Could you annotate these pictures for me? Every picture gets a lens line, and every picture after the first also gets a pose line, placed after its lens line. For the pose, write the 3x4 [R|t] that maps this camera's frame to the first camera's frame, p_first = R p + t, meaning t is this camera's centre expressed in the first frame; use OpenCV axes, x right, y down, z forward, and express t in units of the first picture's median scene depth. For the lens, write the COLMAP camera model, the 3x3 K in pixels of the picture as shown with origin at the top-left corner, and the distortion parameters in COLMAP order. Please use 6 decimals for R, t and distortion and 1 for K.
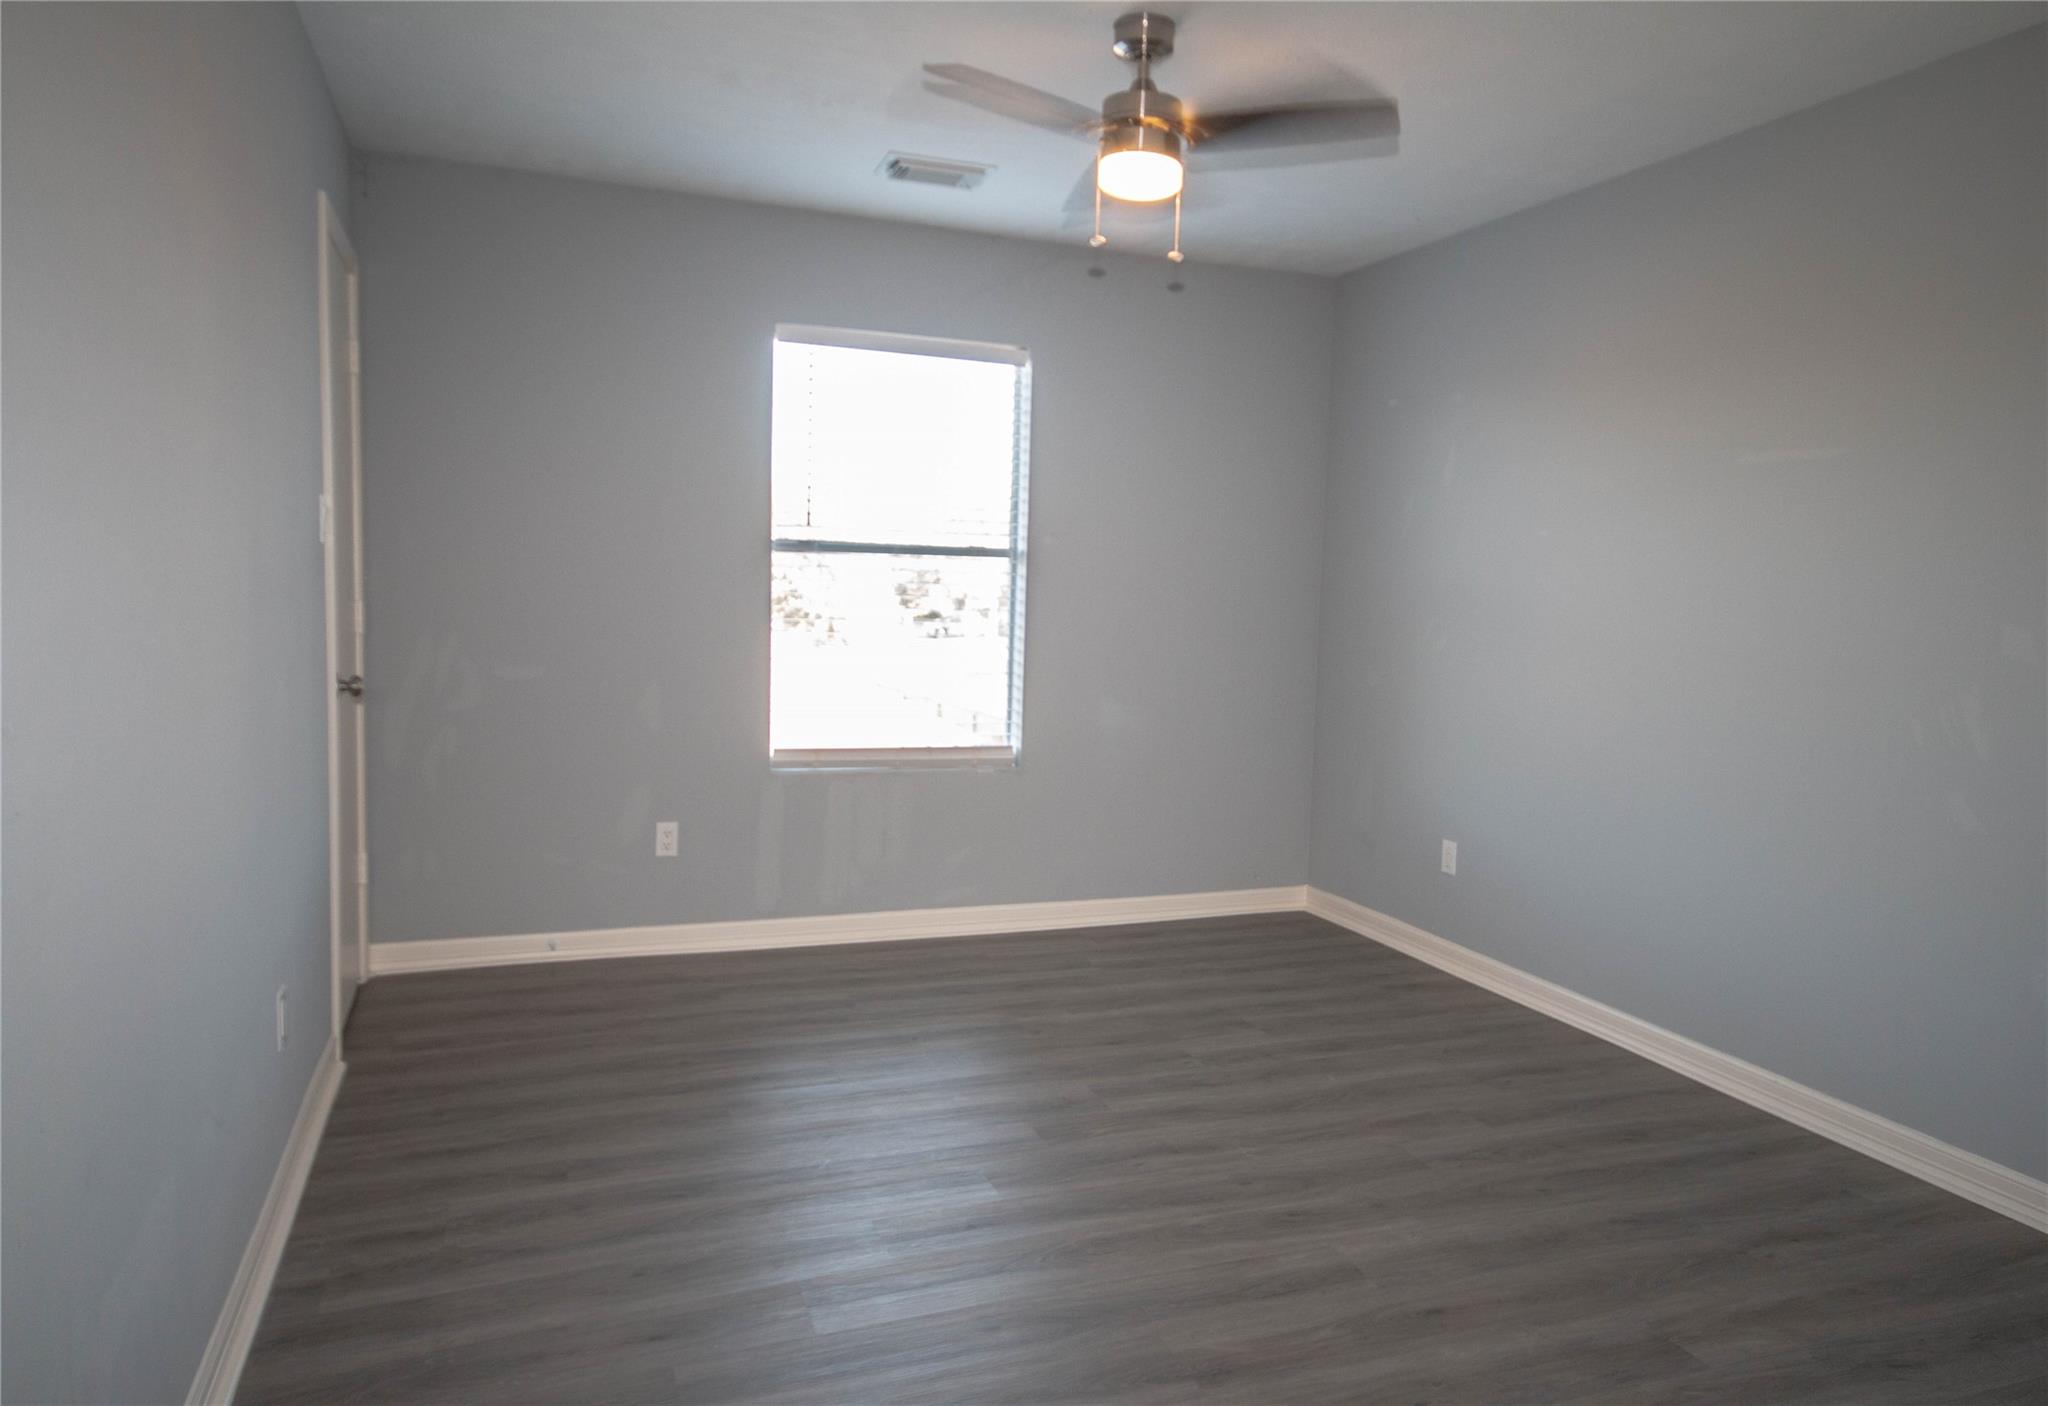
lens RADIAL K [[1351.2, 0, 1024.5], [0, 1351.2, 707.7], [0, 0, 1]] dist [0.158043, 0.000489]
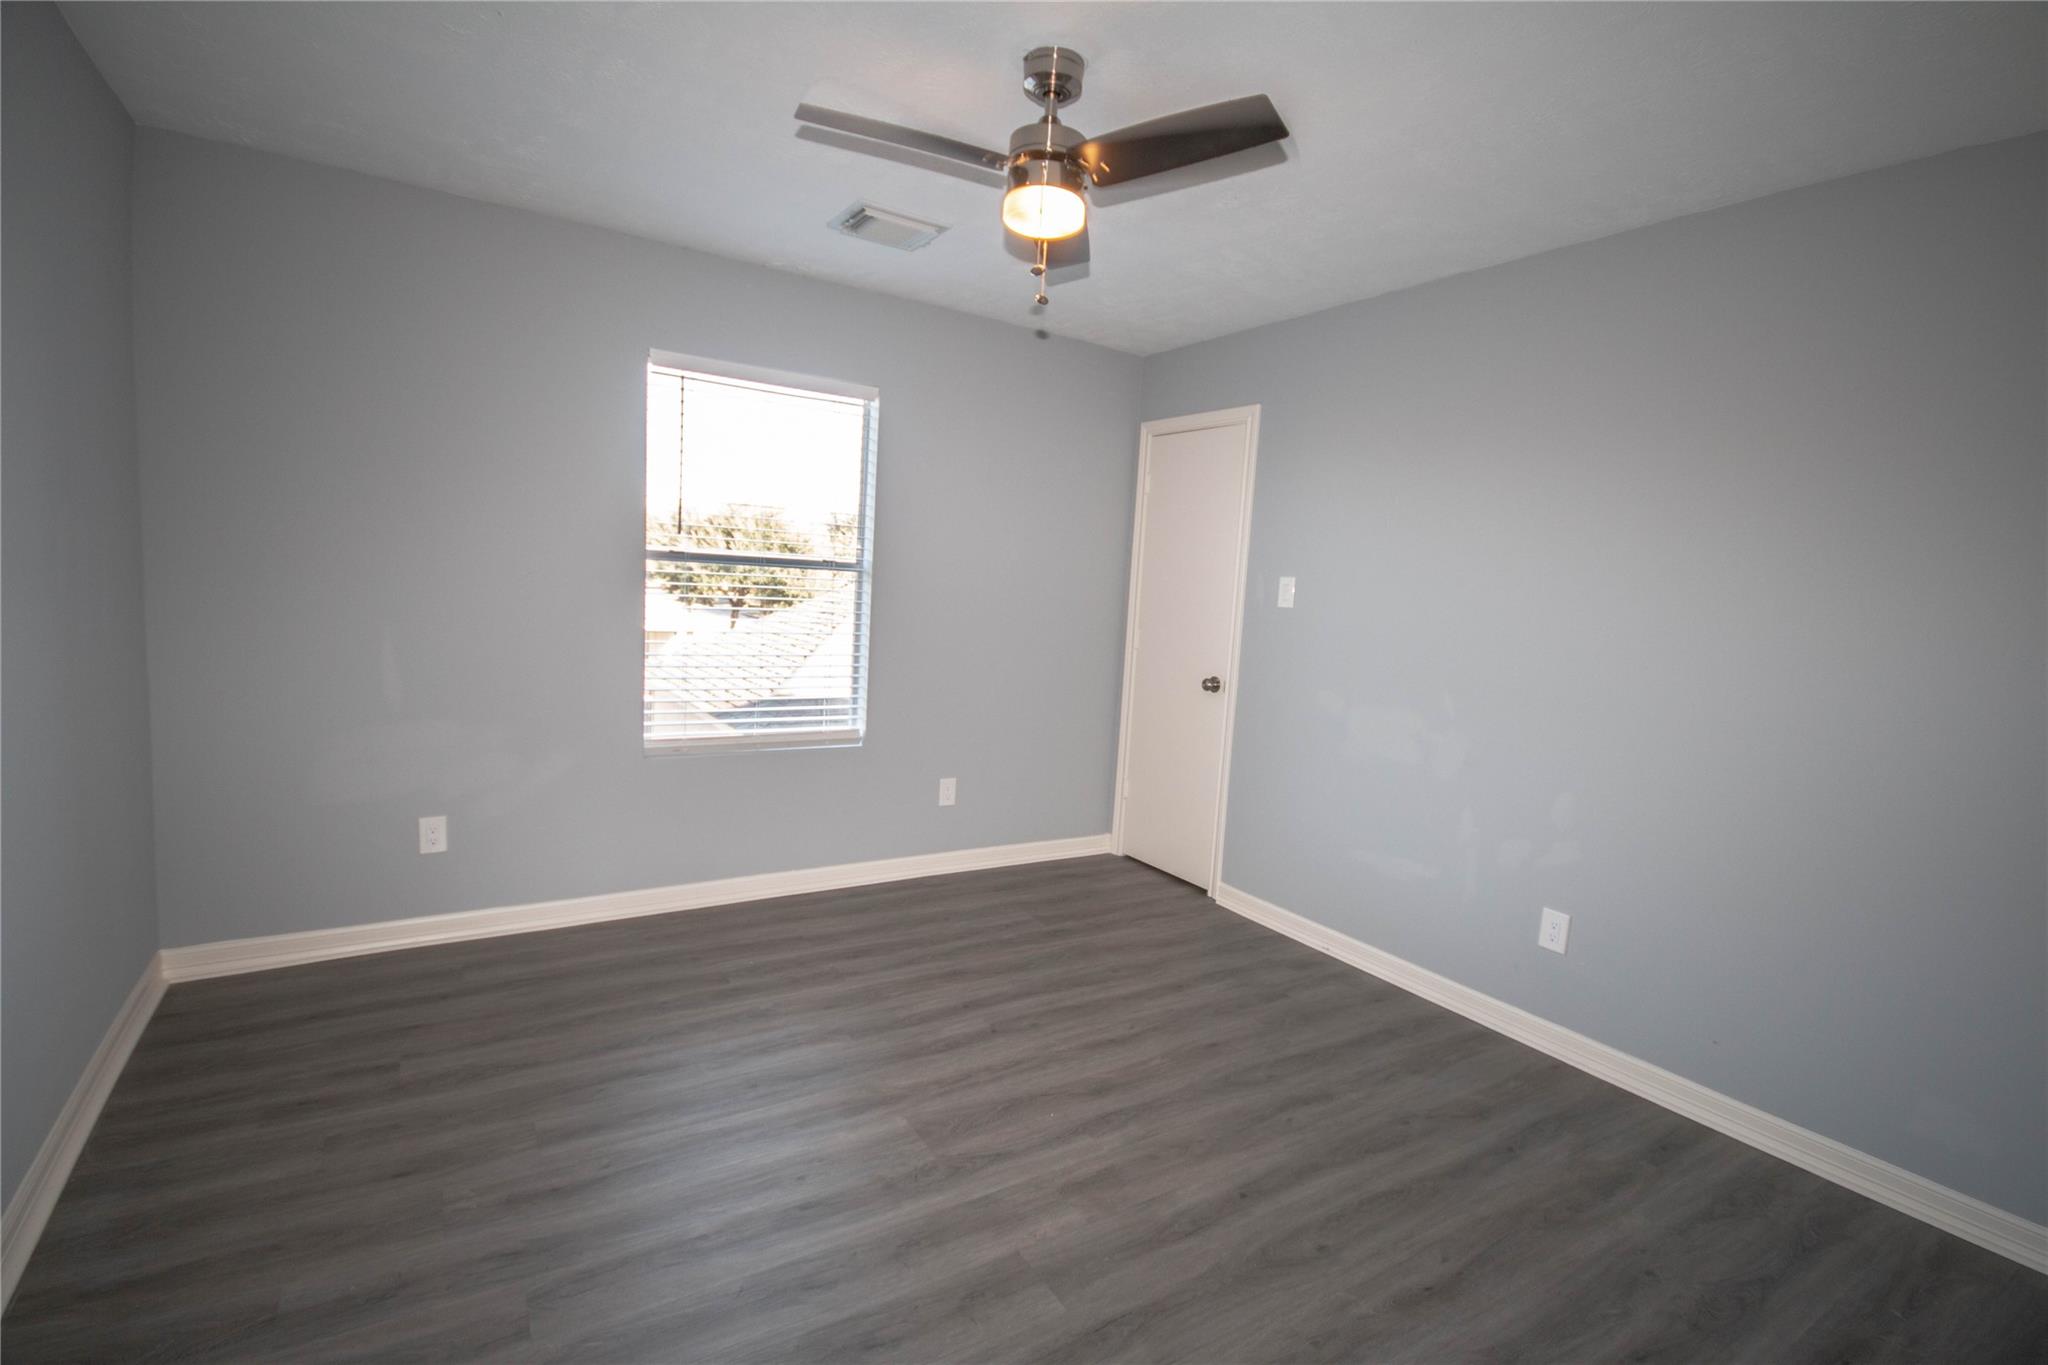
lens RADIAL K [[953.2, 0, 1019.3], [0, 953.2, 678.5], [0, 0, 1]] dist [0.144491, -0.000395]
pose [[0.977574, 0.001096, 0.210590, -0.085211], [-0.000623, 0.999997, -0.002314, -0.026138], [-0.210592, 0.002131, 0.977572, 0.254670]]
